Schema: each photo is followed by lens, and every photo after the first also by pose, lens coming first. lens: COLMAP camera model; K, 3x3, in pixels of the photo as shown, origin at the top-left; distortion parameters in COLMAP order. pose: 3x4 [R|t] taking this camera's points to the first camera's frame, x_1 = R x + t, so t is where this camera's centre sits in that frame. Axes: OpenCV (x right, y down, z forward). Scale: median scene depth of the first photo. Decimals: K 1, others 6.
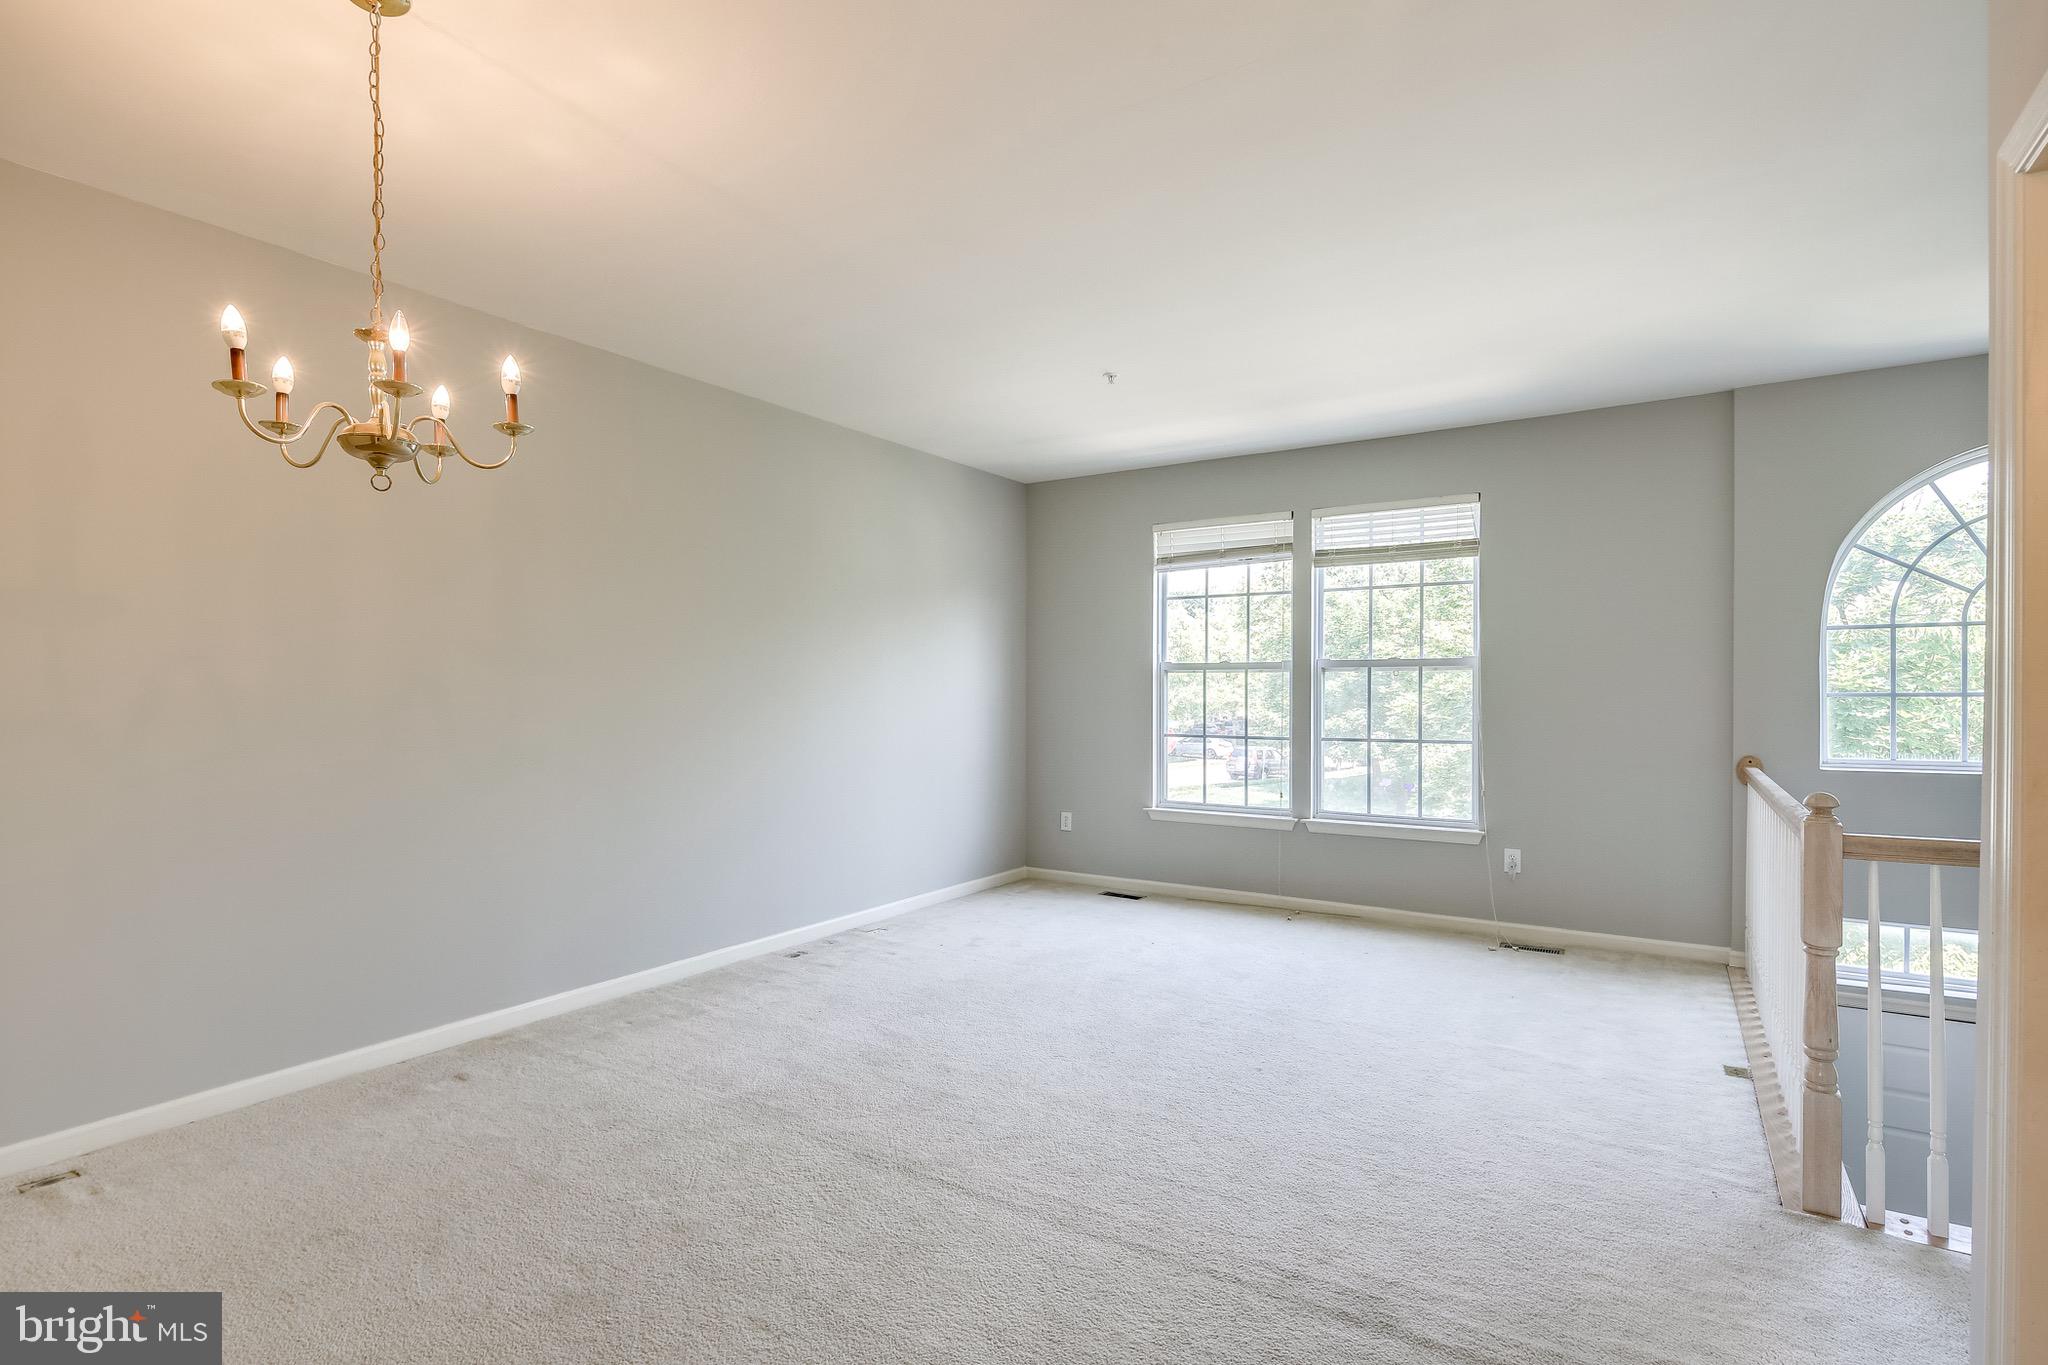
lens RADIAL K [[1003.2, 0, 1011.0], [0, 1003.2, 687.6], [0, 0, 1]] dist [0.004973, -0.004796]
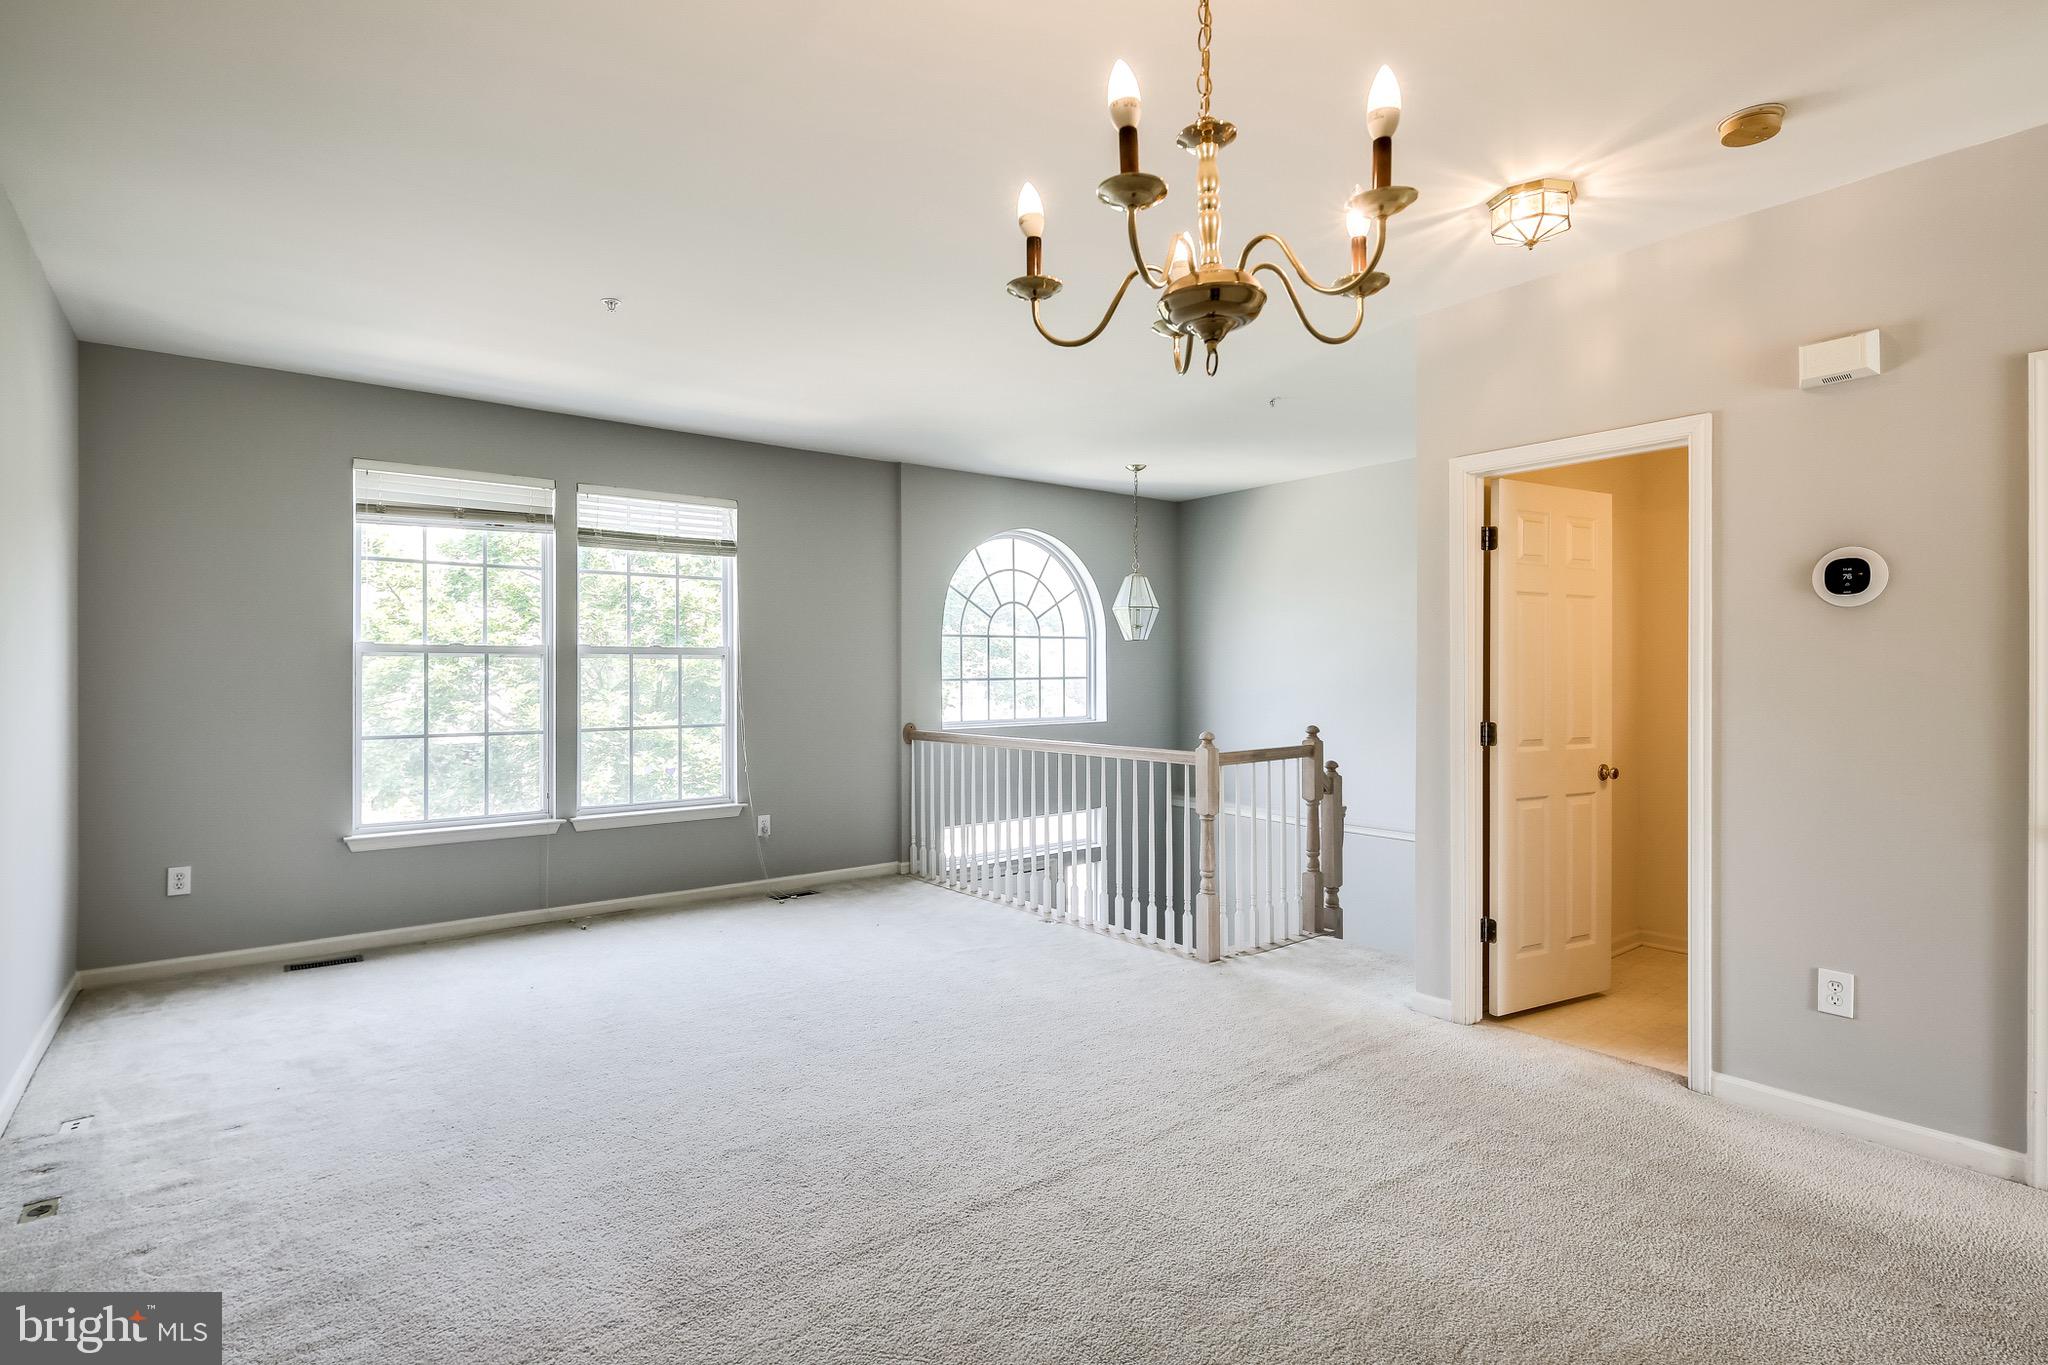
lens RADIAL K [[1003.2, 0, 1012.4], [0, 1003.2, 669.7], [0, 0, 1]] dist [0.004973, -0.004796]
pose [[0.324803, 0.006938, 0.945756, -0.453301], [0.003174, 0.999959, -0.008426, 0.004075], [-0.945777, 0.005739, 0.324767, 0.325857]]
